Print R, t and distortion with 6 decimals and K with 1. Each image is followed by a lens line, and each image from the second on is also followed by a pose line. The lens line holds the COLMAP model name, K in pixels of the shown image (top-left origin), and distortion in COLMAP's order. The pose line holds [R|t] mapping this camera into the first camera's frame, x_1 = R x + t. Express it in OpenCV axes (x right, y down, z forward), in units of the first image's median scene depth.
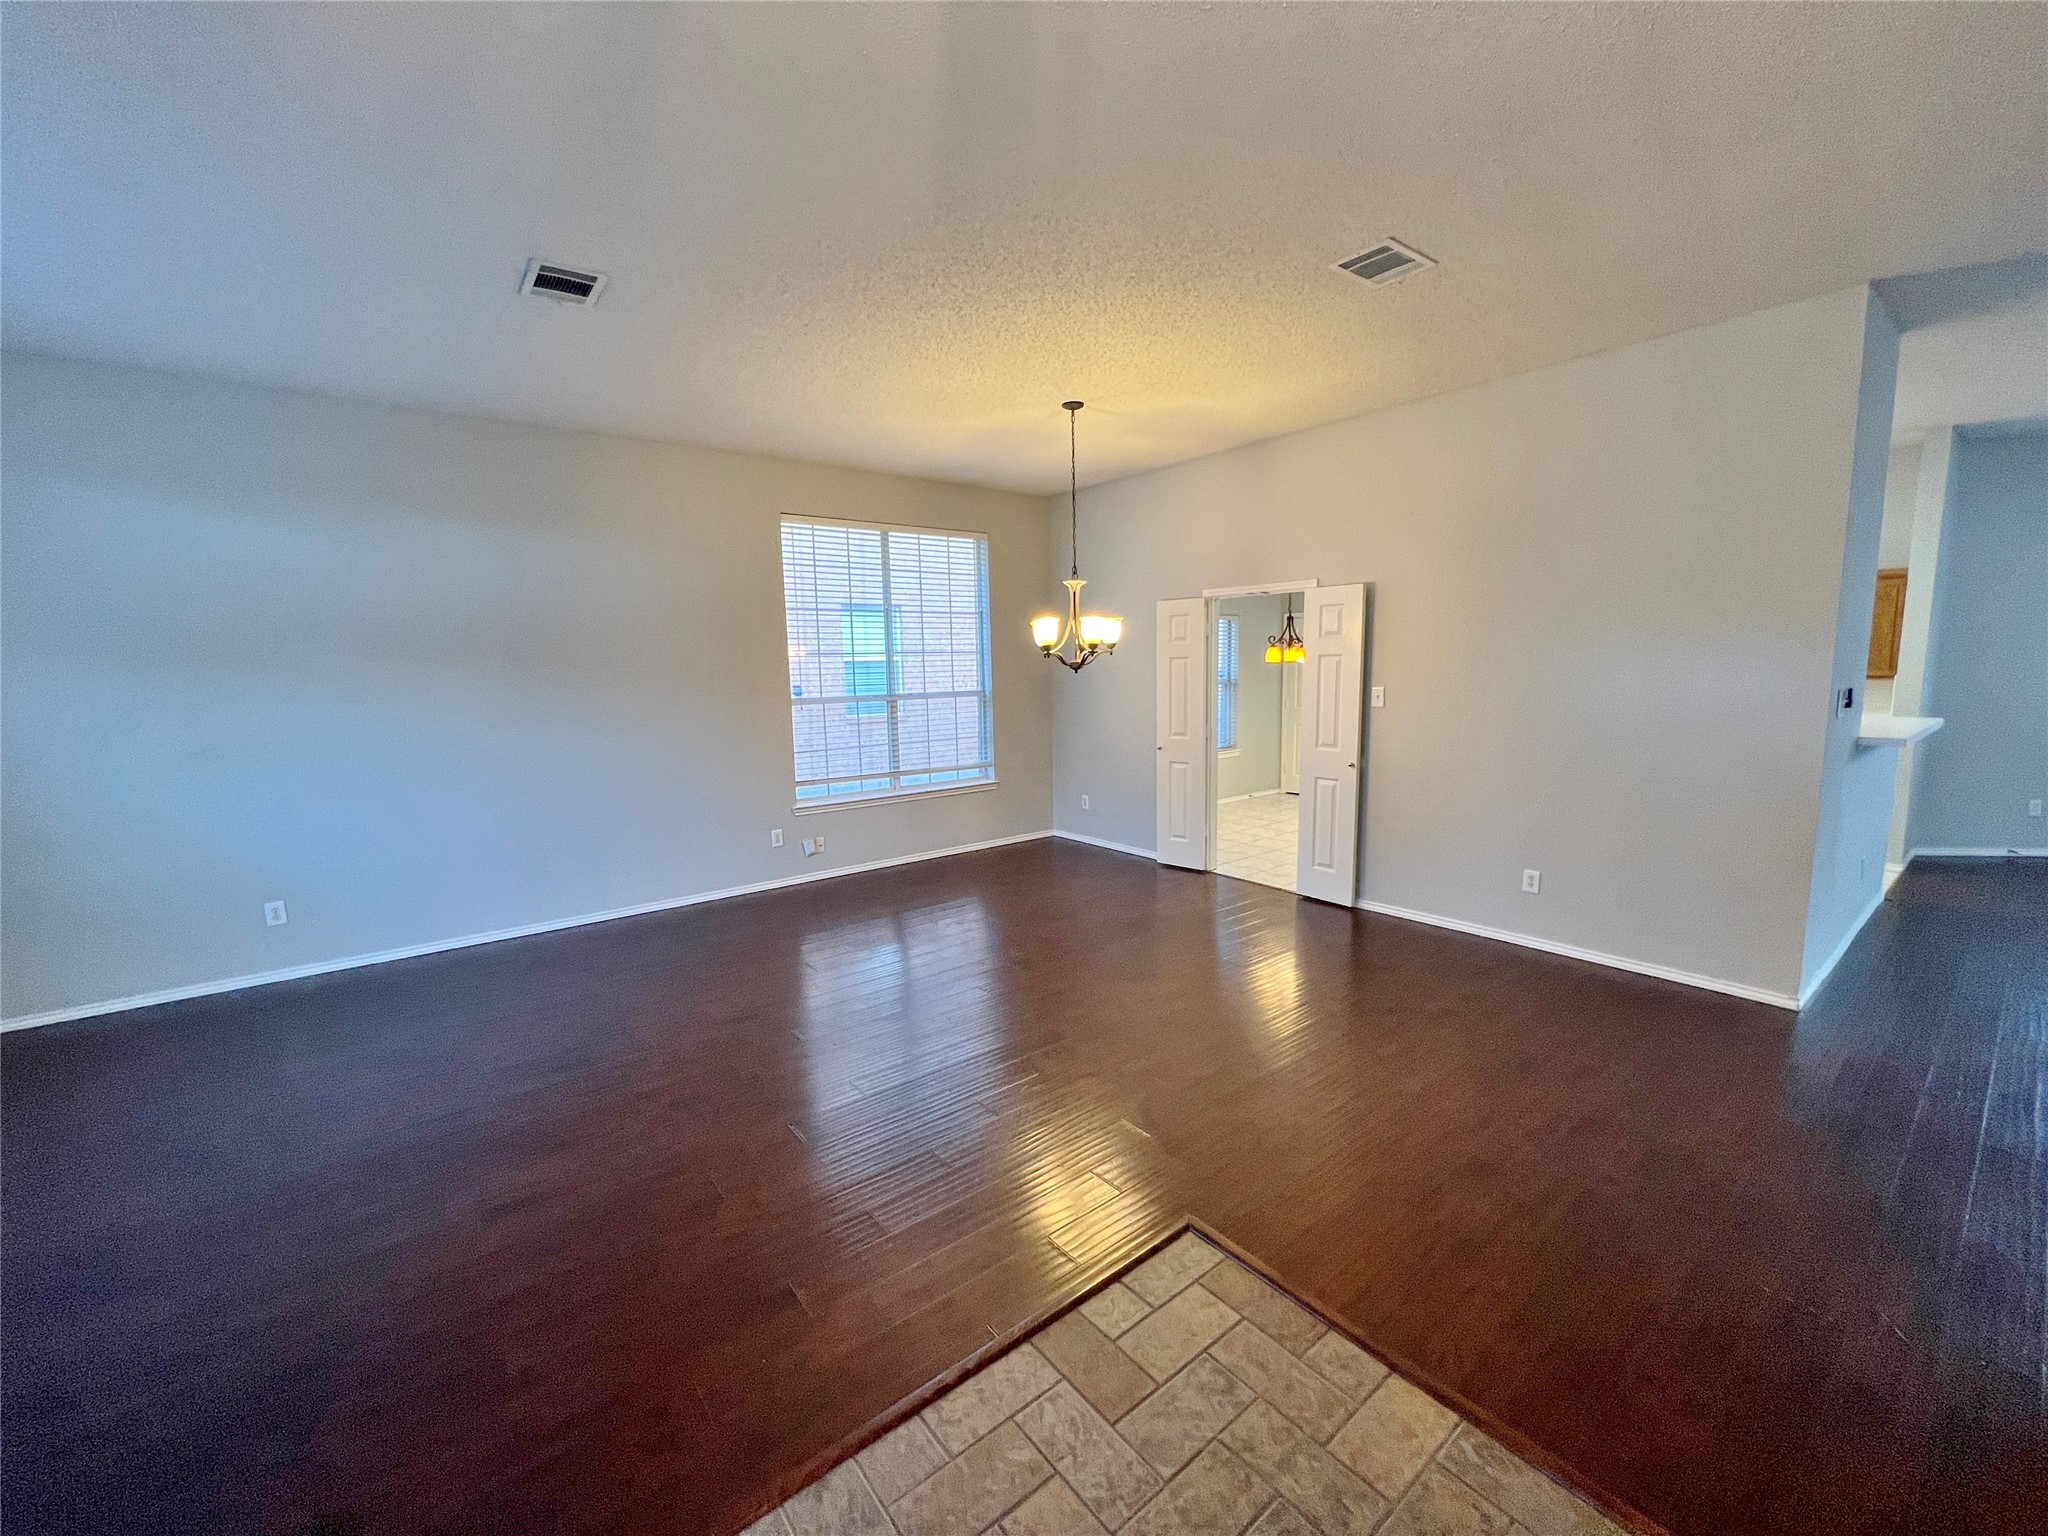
lens RADIAL K [[815.8, 0, 1022.5], [0, 815.8, 782.2], [0, 0, 1]] dist [-0.004762, 0.001137]
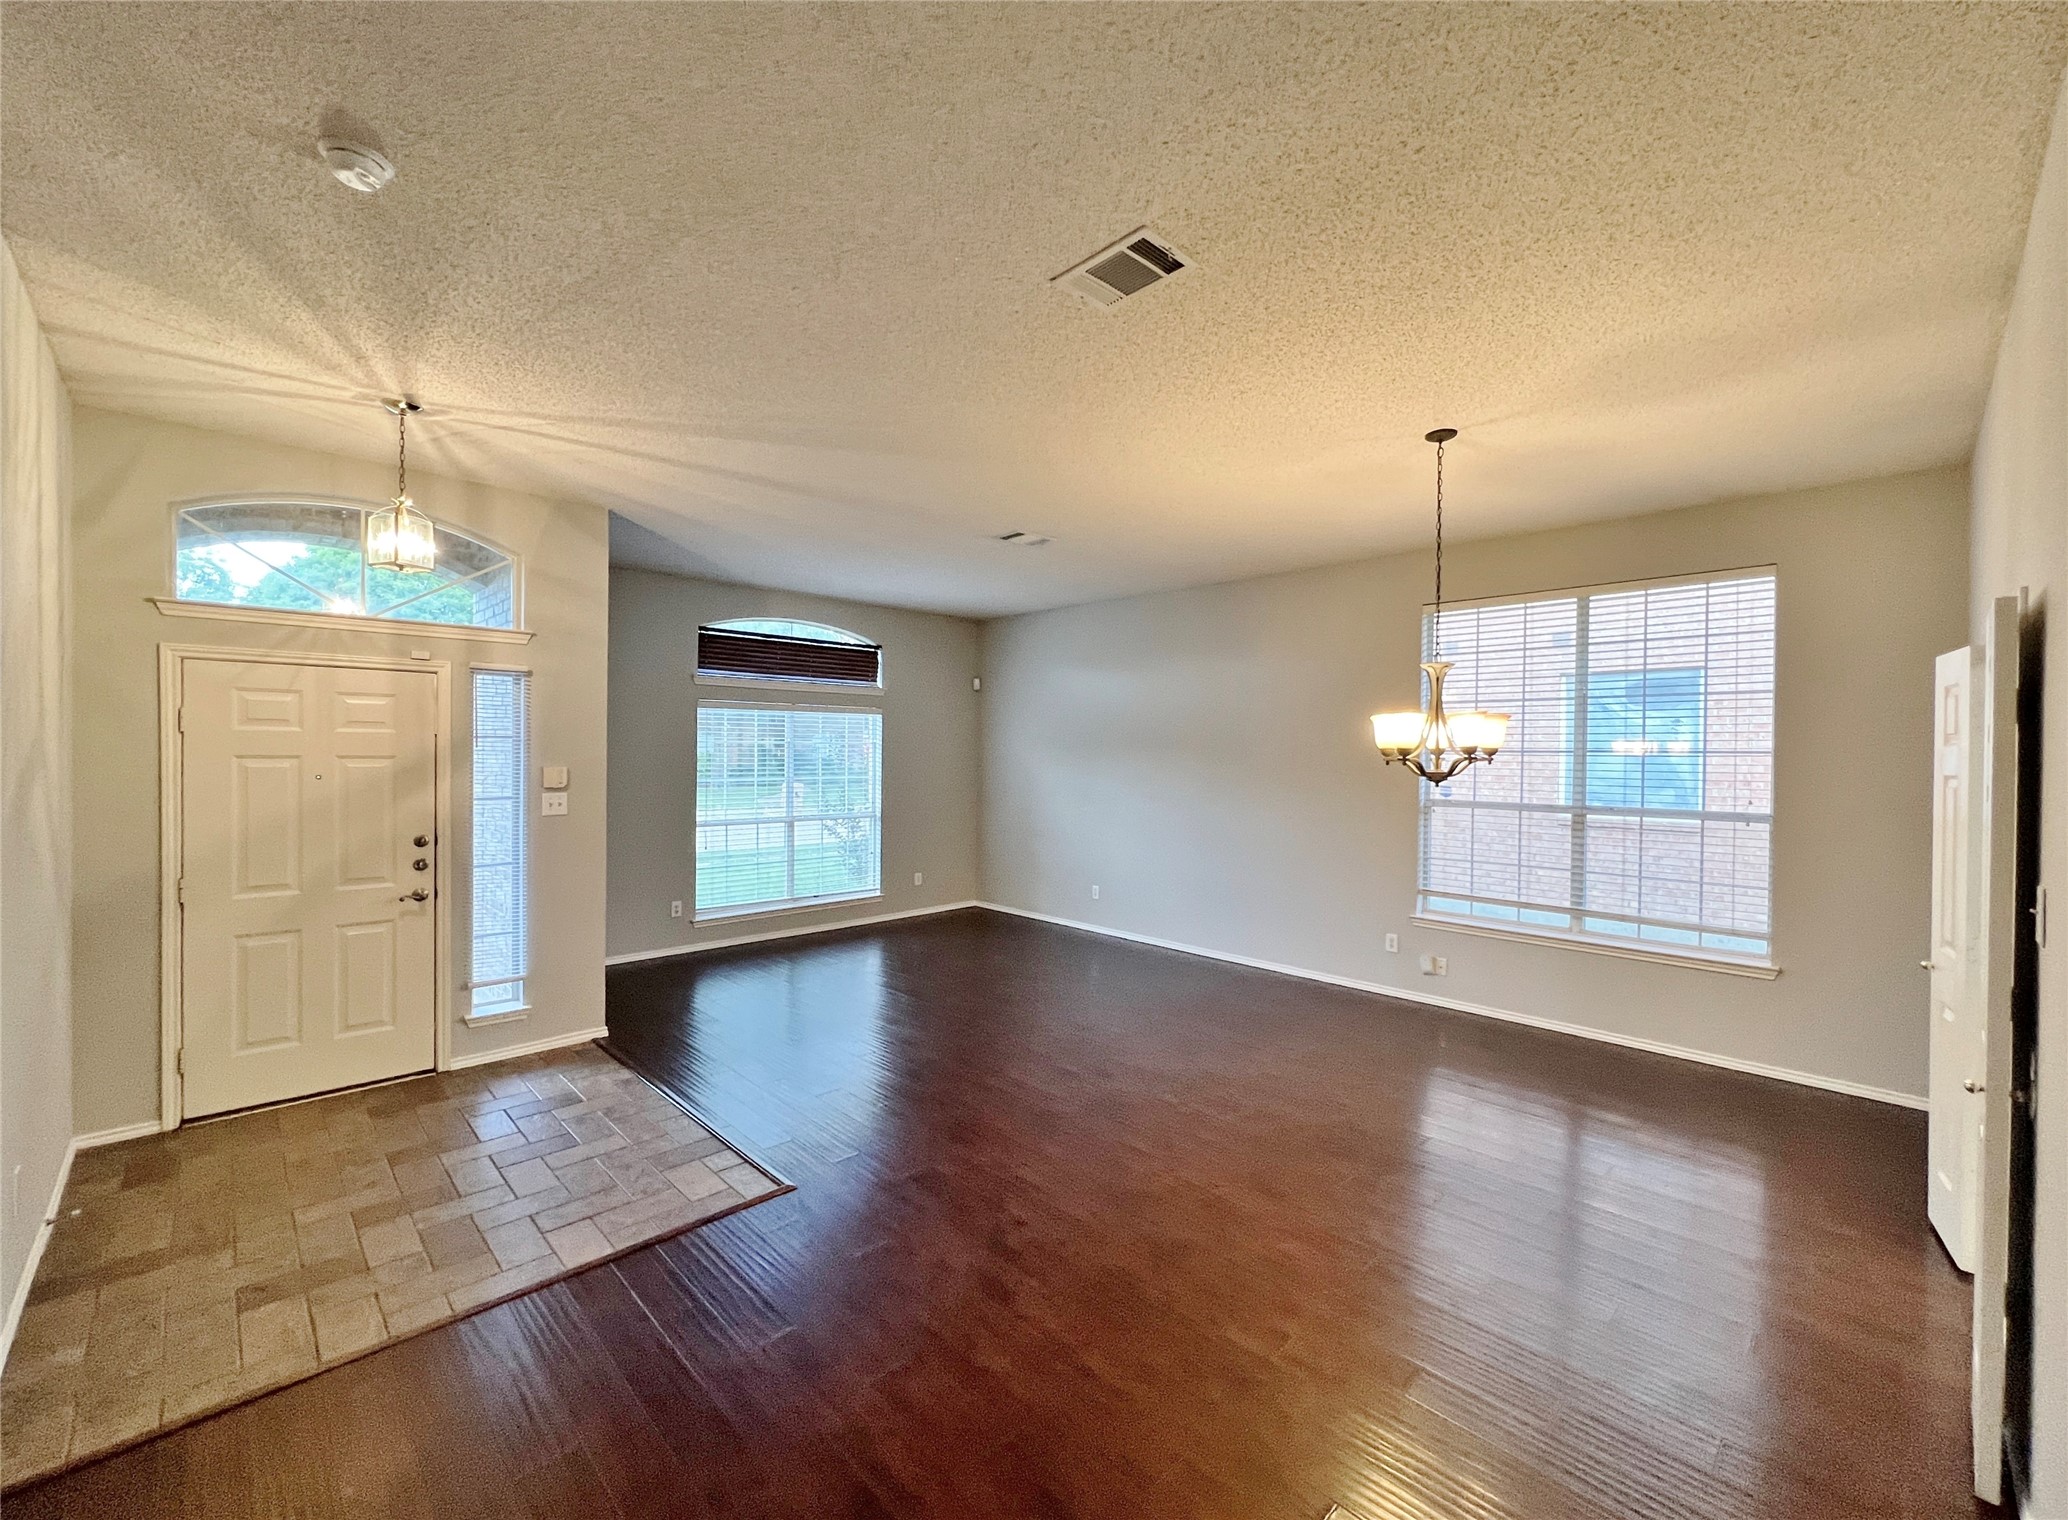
lens RADIAL K [[857.1, 0, 1044.4], [0, 857.1, 758.8], [0, 0, 1]] dist [-0.001172, -0.000228]
pose [[0.100619, 0.026032, -0.994584, 0.634136], [-0.159413, 0.987164, 0.009711, -0.086703], [0.982071, 0.157572, 0.103477, 0.455092]]
